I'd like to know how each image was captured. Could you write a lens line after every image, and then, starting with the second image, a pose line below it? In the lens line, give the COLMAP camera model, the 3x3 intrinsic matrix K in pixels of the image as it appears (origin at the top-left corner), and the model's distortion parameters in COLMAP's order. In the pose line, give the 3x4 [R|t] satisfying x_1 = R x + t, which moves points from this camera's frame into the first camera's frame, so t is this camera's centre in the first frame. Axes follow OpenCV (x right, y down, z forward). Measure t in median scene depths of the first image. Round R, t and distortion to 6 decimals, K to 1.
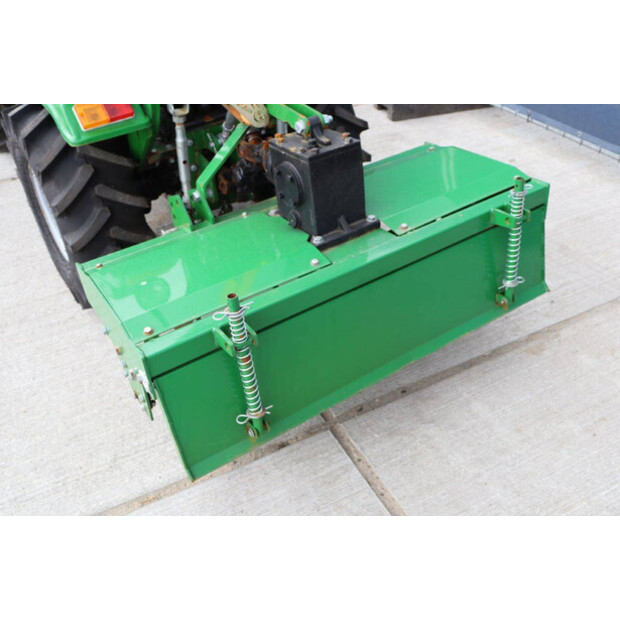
lens RADIAL K [[624.4, 0, 312.2], [0, 624.4, 314.1], [0, 0, 1]] dist [-0.068983, 0.000000]
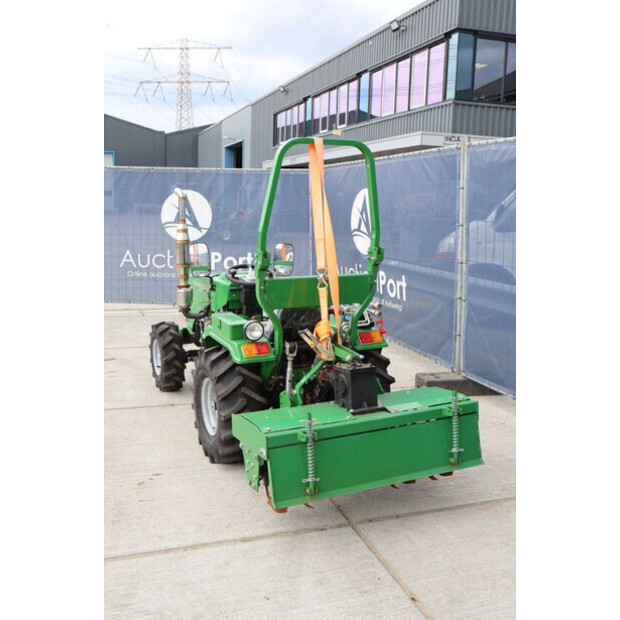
lens RADIAL K [[624.4, 0, 300.9], [0, 624.4, 321.1], [0, 0, 1]] dist [-0.068983, 0.000000]
pose [[0.985593, 0.065527, -0.155926, 0.127071], [-0.132092, 0.873984, -0.467657, 0.530702], [0.105633, 0.481516, 0.870048, -0.826436]]
